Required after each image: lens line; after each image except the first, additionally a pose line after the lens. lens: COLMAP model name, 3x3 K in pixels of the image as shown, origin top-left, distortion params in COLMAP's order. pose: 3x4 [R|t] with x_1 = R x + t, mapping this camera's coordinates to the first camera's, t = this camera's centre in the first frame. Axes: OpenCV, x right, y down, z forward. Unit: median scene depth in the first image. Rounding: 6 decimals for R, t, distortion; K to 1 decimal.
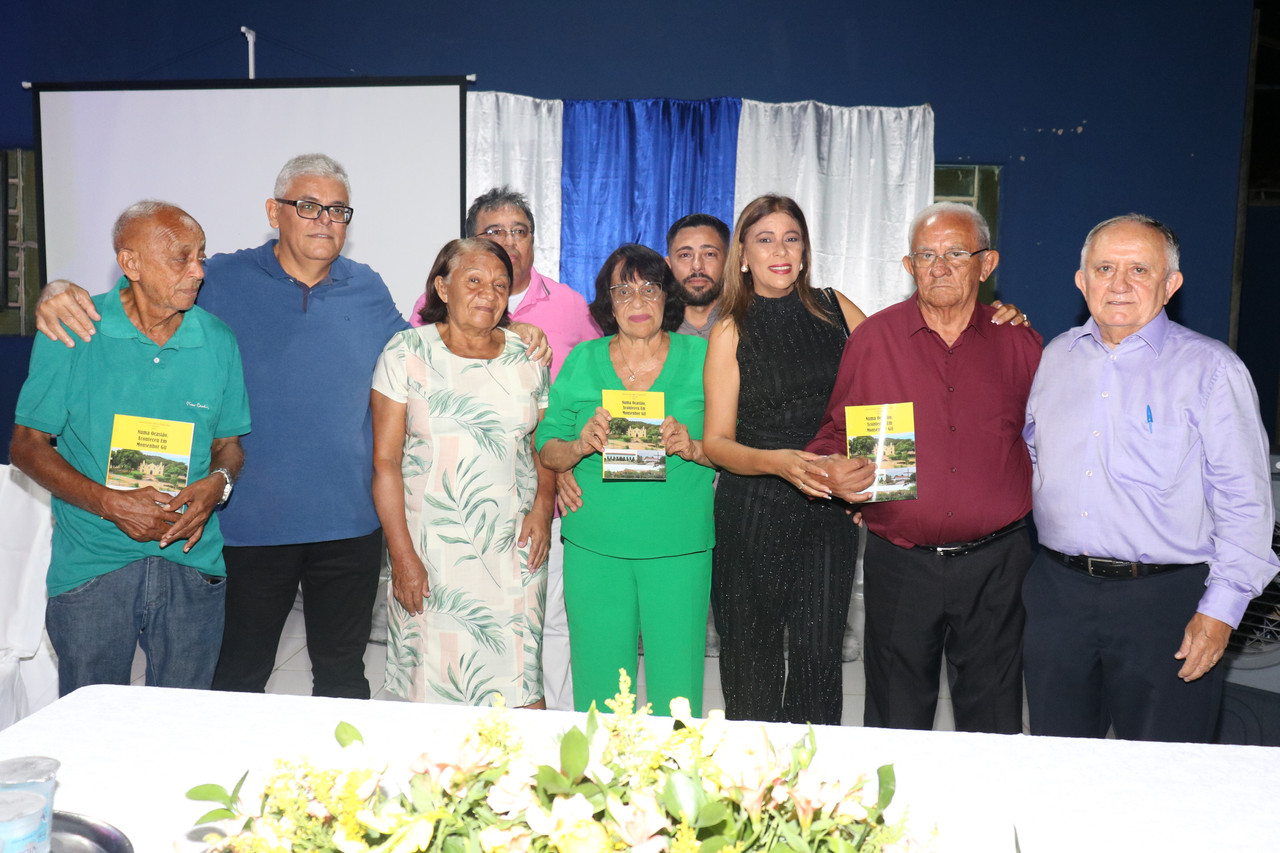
lens RADIAL K [[1172.4, 0, 631.5], [0, 1172.4, 429.6], [0, 0, 1]] dist [-0.005424, -0.000563]
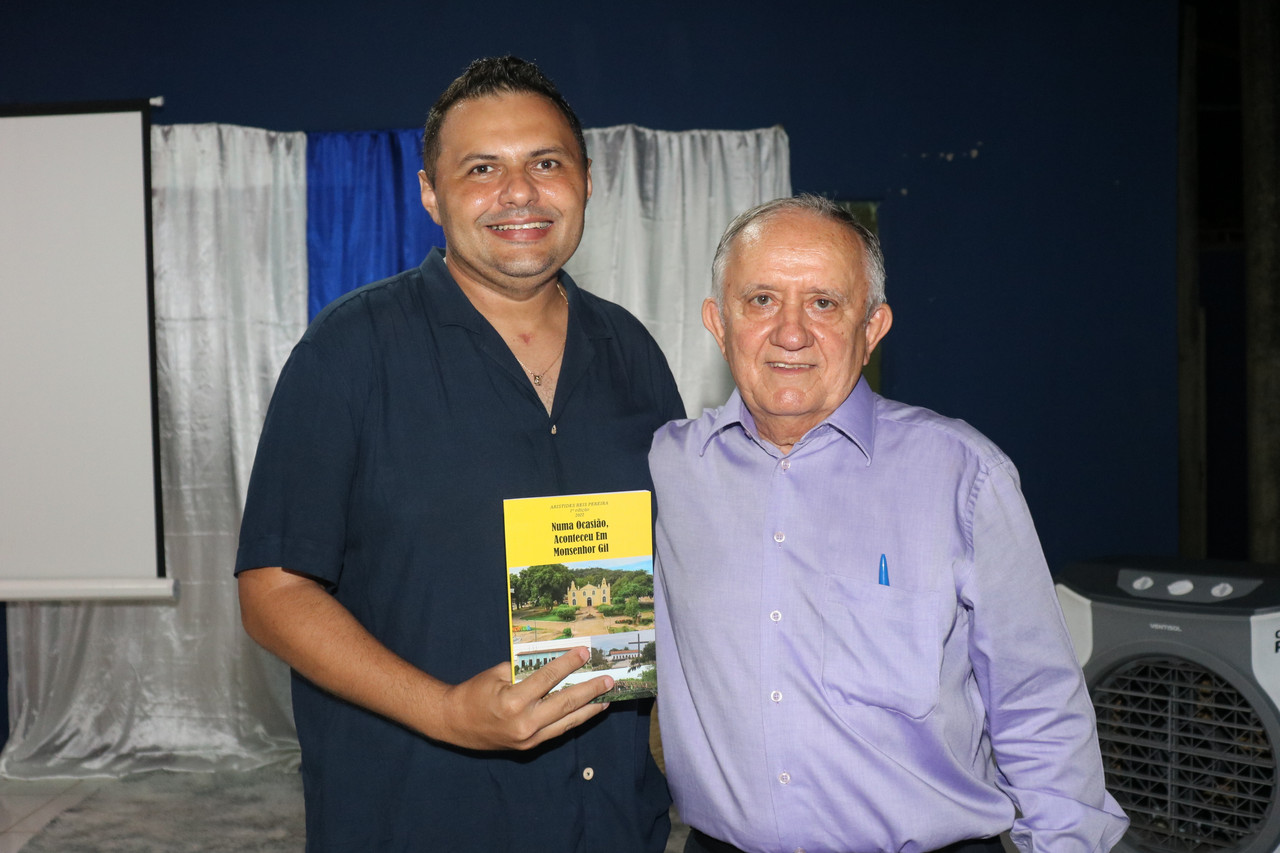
lens RADIAL K [[1382.9, 0, 640.7], [0, 1382.9, 431.1], [0, 0, 1]] dist [-0.032132, 0.025542]
pose [[0.997714, -0.034925, 0.057858, 0.100784], [0.039564, 0.995922, -0.081086, -0.006154], [-0.054790, 0.083190, 0.995026, 0.111790]]
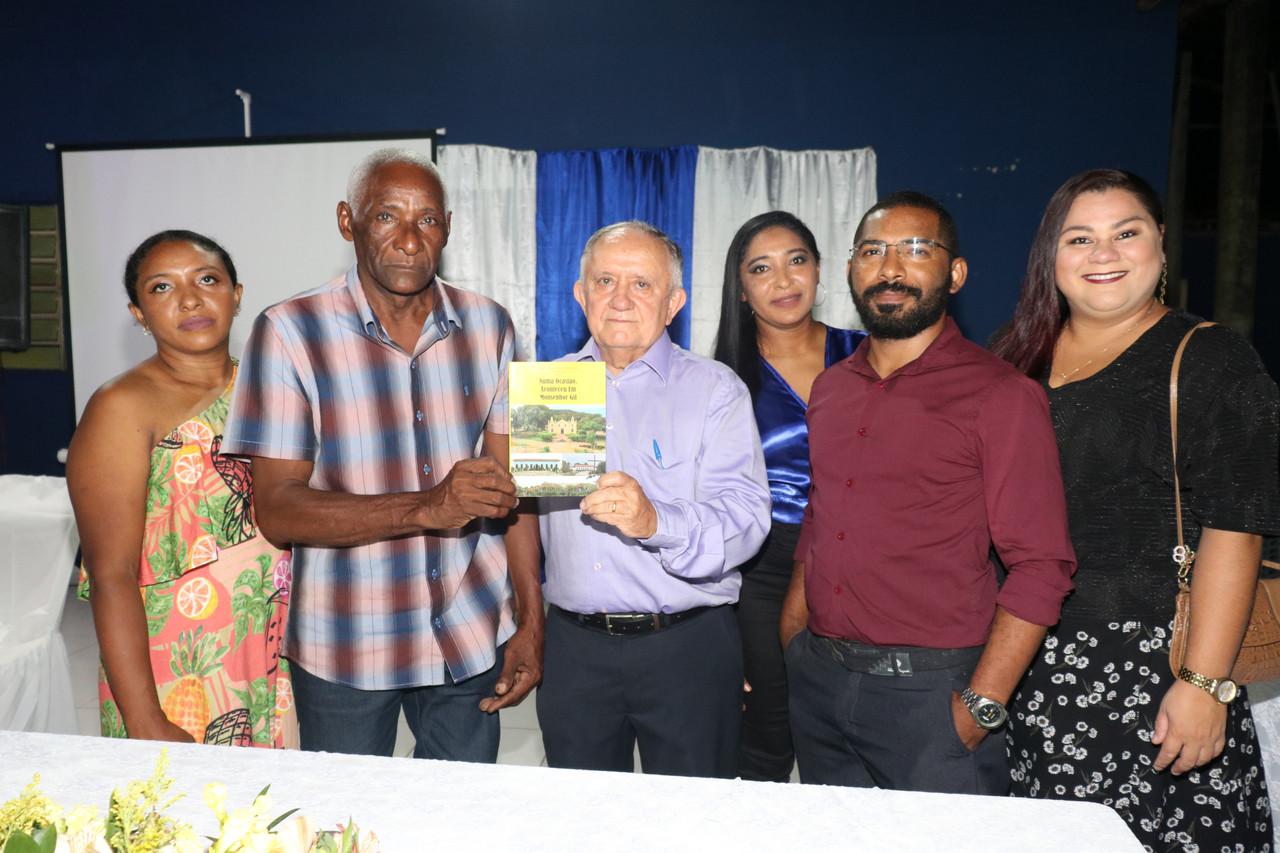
lens RADIAL K [[1035.5, 0, 638.9], [0, 1035.5, 429.5], [0, 0, 1]] dist [0.003038, 0.006733]
pose [[0.999004, -0.009628, -0.043581, 0.078236], [0.008885, 0.999812, -0.017218, -0.002237], [0.043738, 0.016814, 0.998902, 0.037255]]
